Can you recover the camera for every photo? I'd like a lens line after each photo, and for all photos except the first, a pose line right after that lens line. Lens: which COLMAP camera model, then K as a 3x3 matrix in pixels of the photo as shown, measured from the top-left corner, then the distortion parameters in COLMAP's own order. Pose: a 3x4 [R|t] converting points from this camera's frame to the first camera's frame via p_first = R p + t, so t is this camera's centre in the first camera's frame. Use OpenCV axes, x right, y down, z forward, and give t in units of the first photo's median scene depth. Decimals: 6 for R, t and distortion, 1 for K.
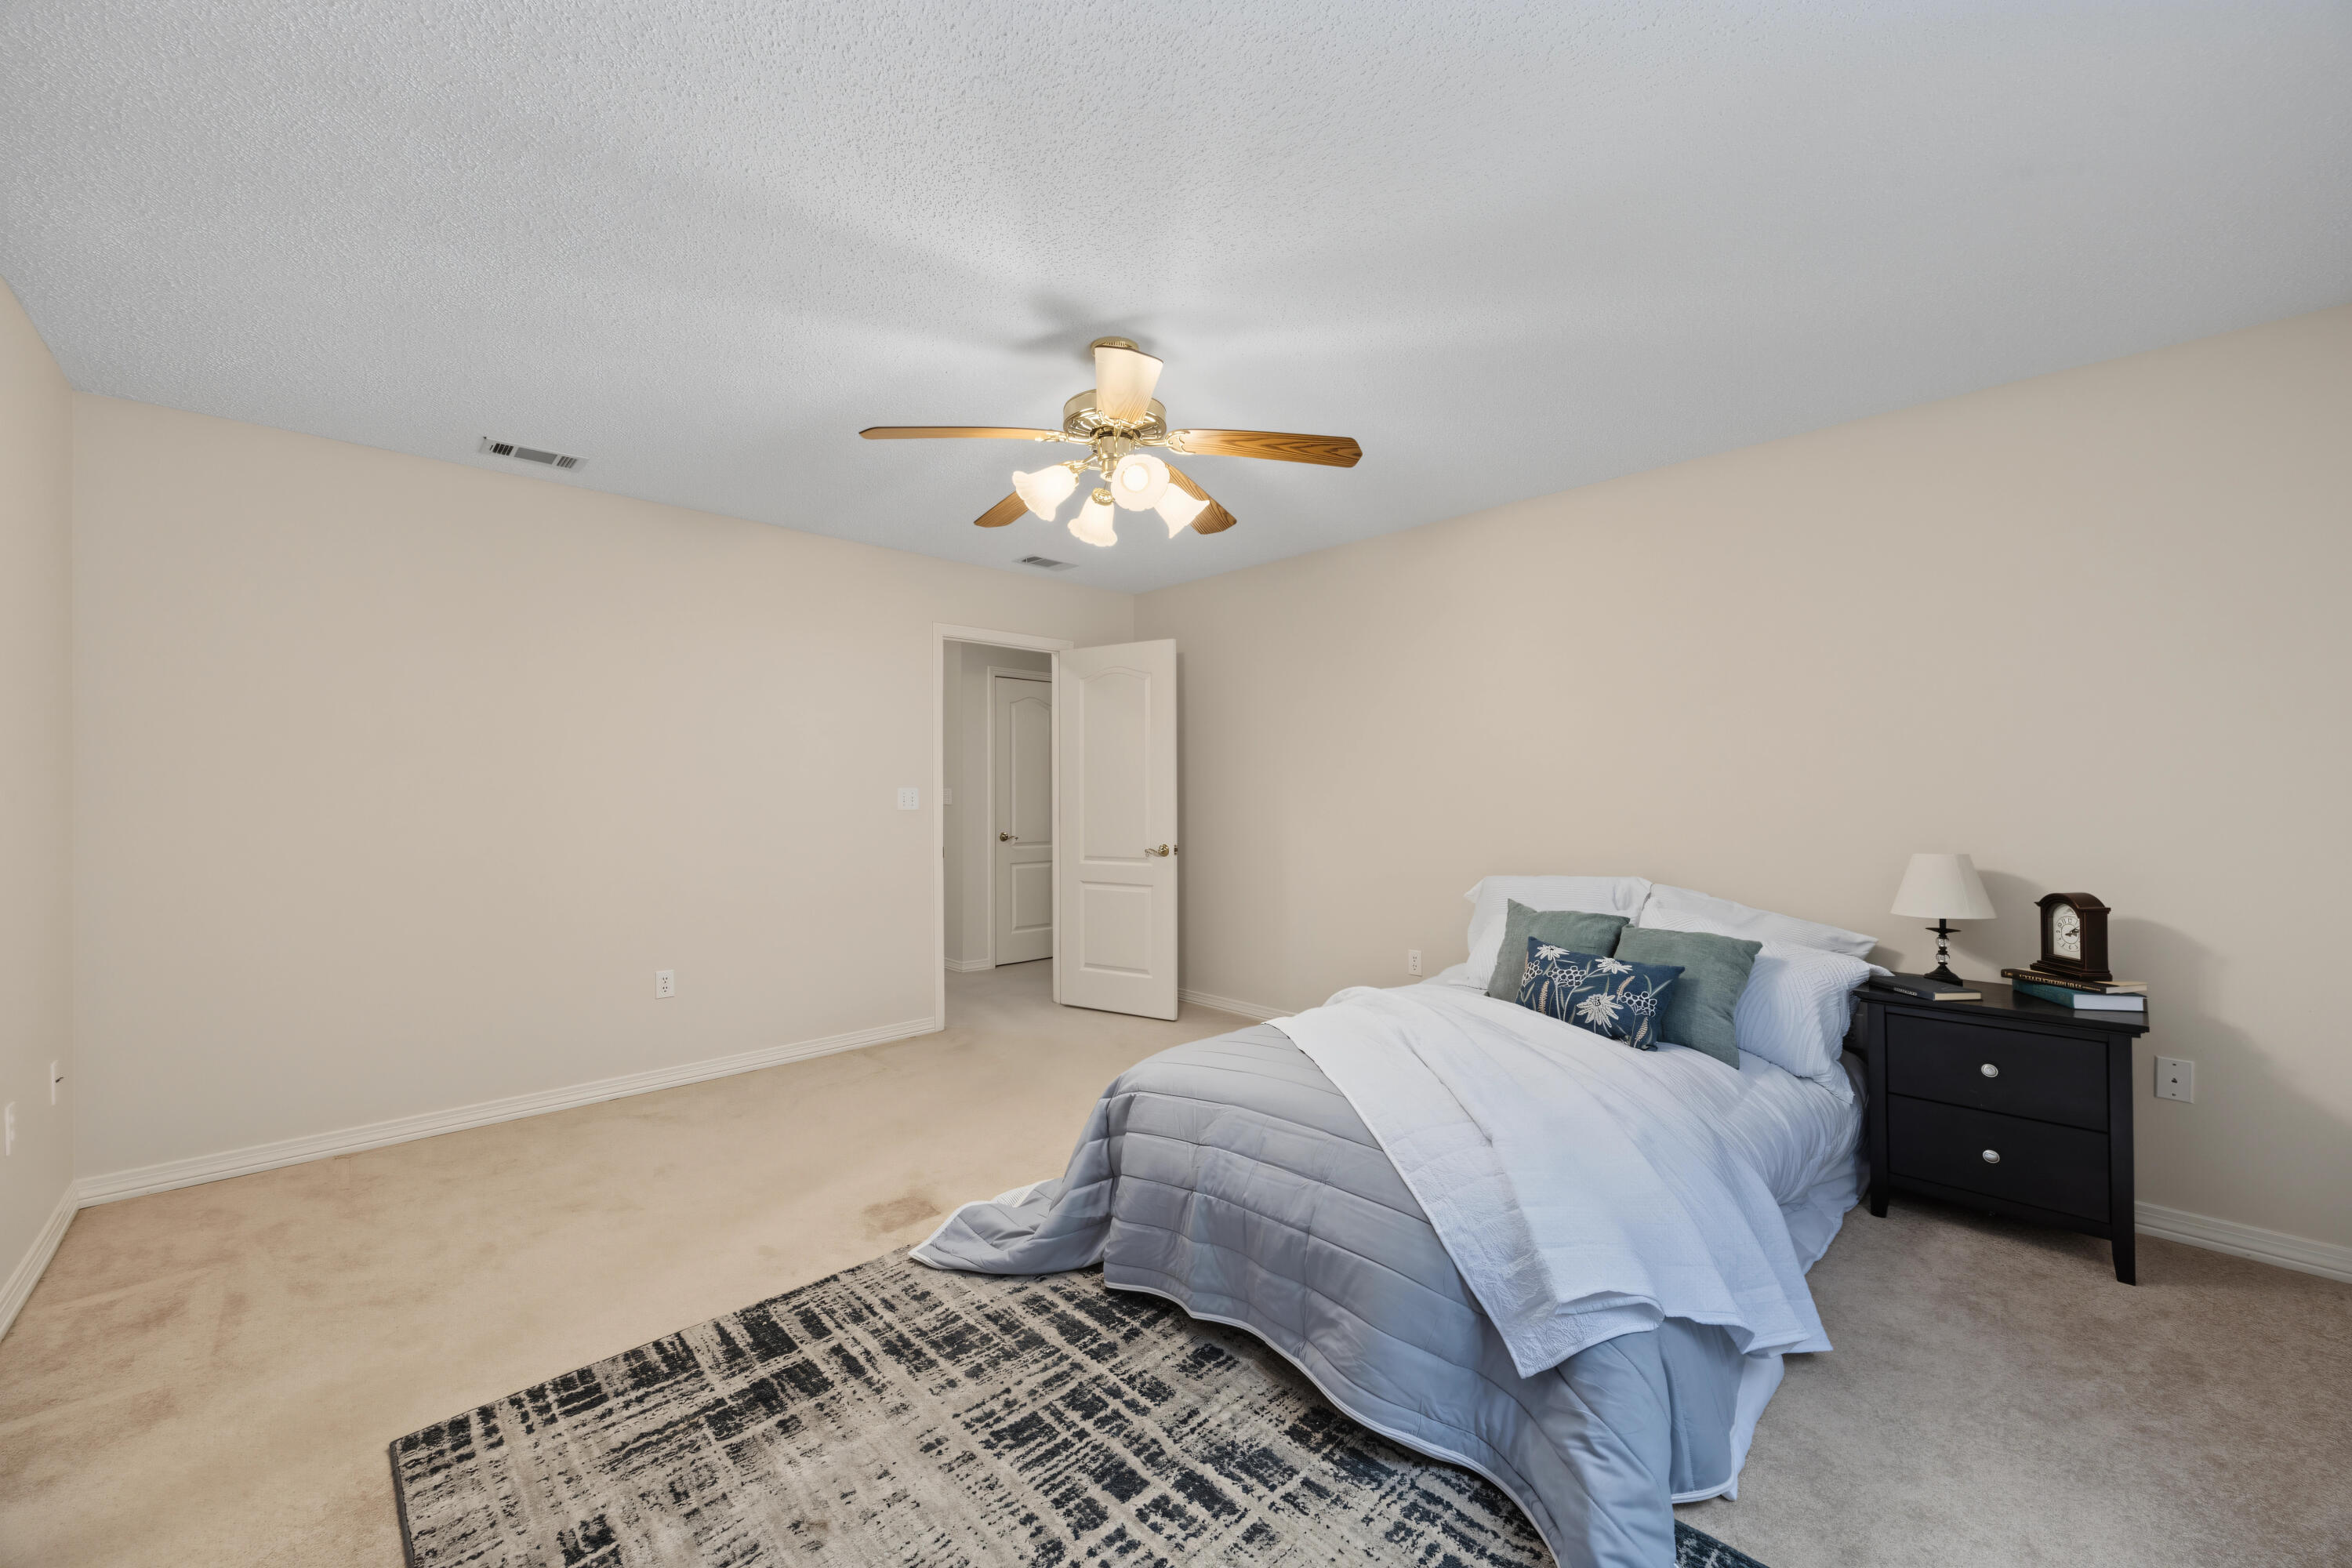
lens RADIAL K [[910.7, 0, 1190.7], [0, 910.7, 781.5], [0, 0, 1]] dist [-0.009452, 0.001044]
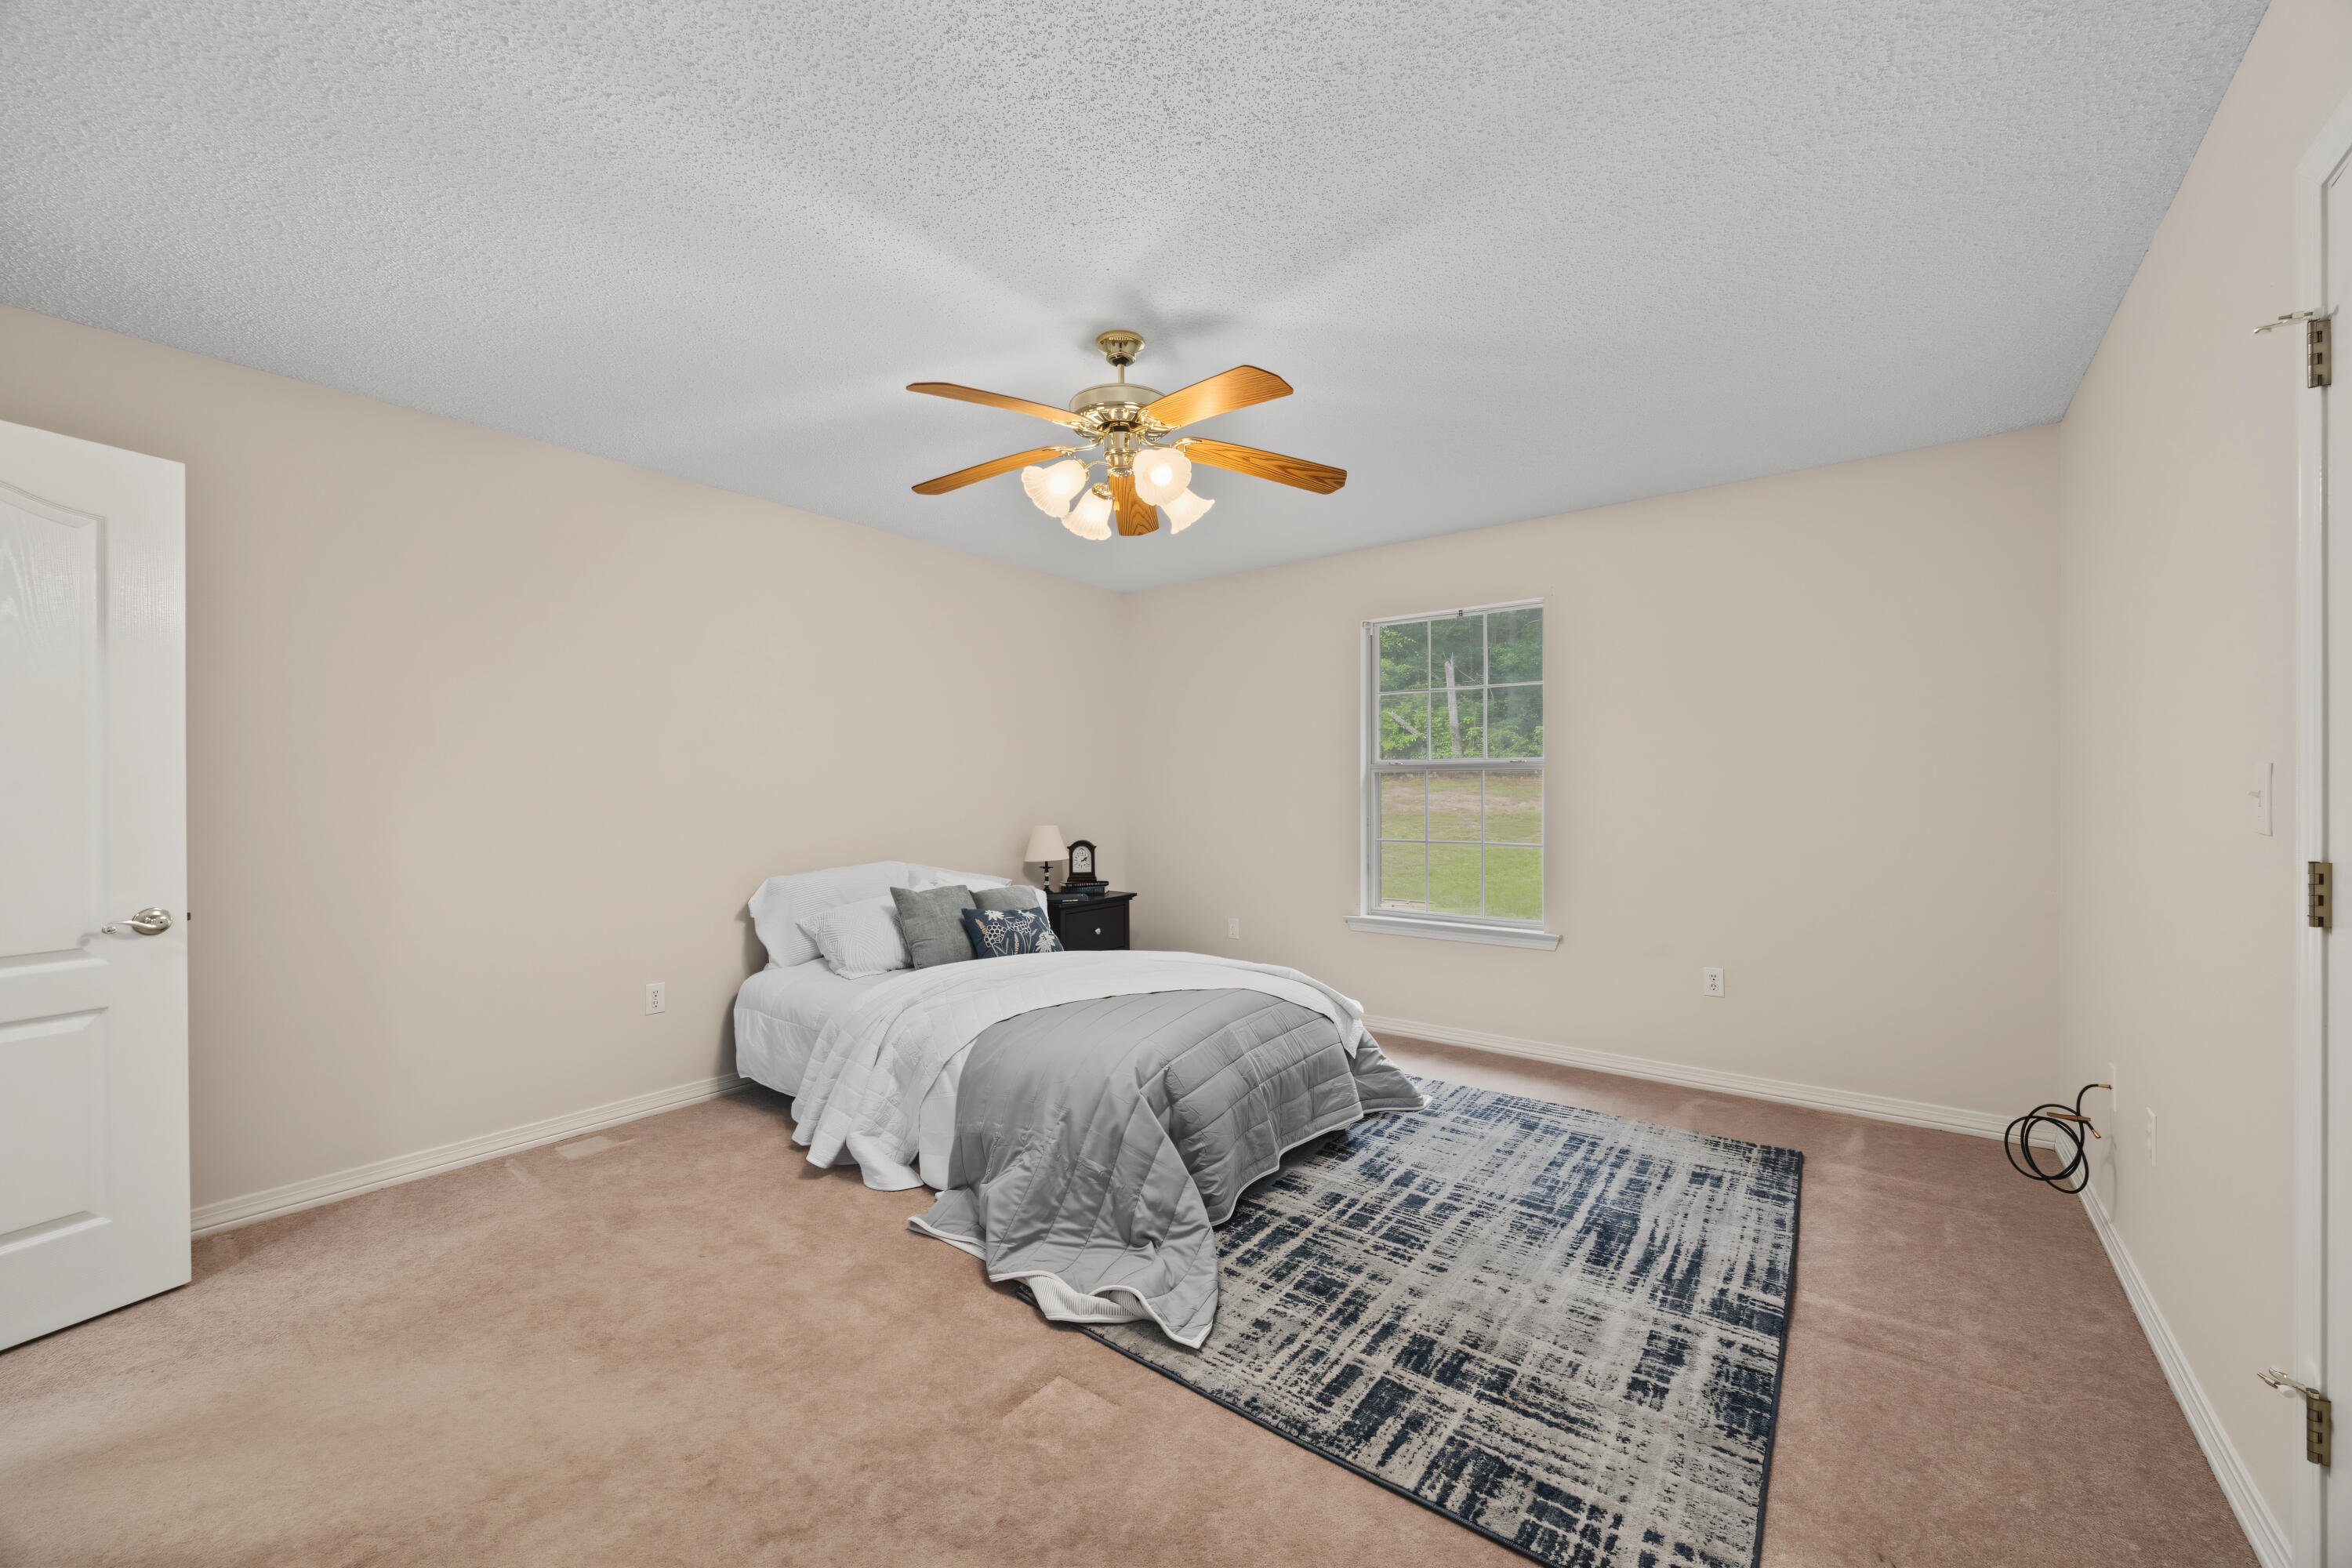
lens RADIAL K [[910.7, 0, 1175.3], [0, 910.7, 783.9], [0, 0, 1]] dist [-0.009452, 0.001044]
pose [[-0.150945, 0.008598, 0.988505, -1.441650], [-0.004397, 0.999946, -0.009369, 0.018432], [-0.988532, -0.005760, -0.150899, 1.462419]]
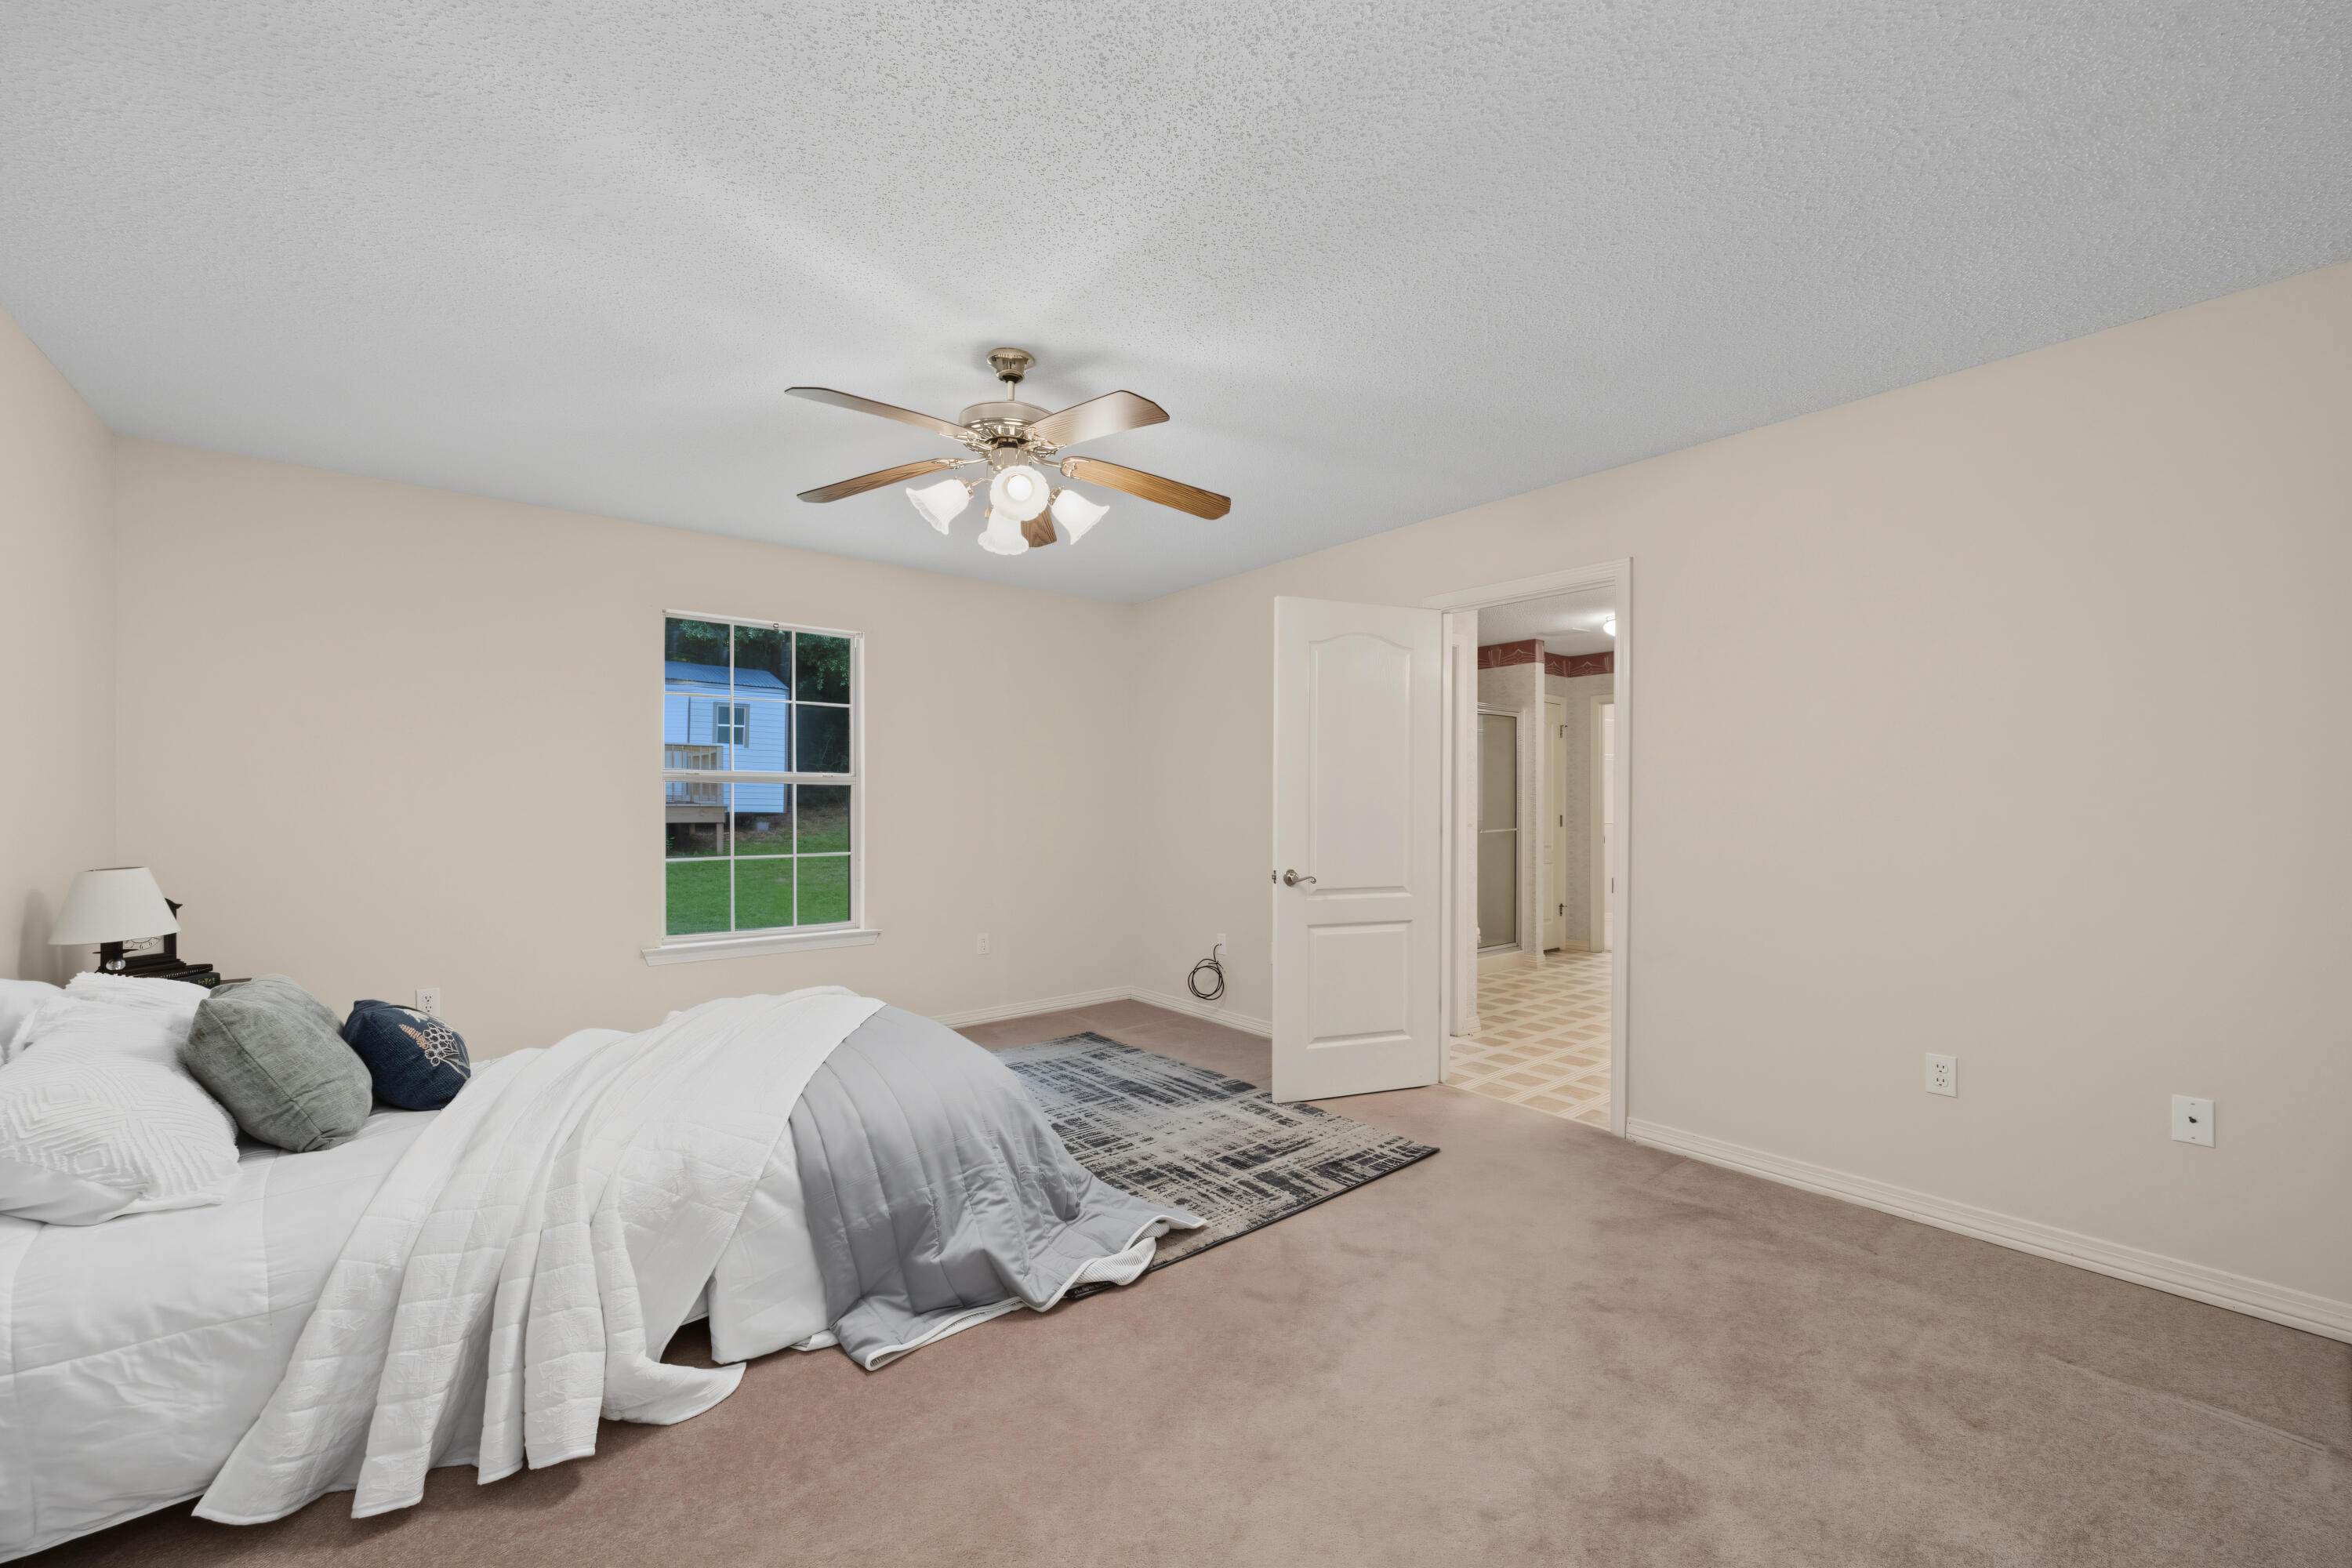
lens RADIAL K [[910.7, 0, 1220.8], [0, 910.7, 797.7], [0, 0, 1]] dist [-0.009452, 0.001044]
pose [[-0.998999, 0.004389, 0.044521, -0.482589], [0.003883, 0.999927, -0.011438, 0.027188], [-0.044568, -0.011254, -0.998943, 2.678652]]
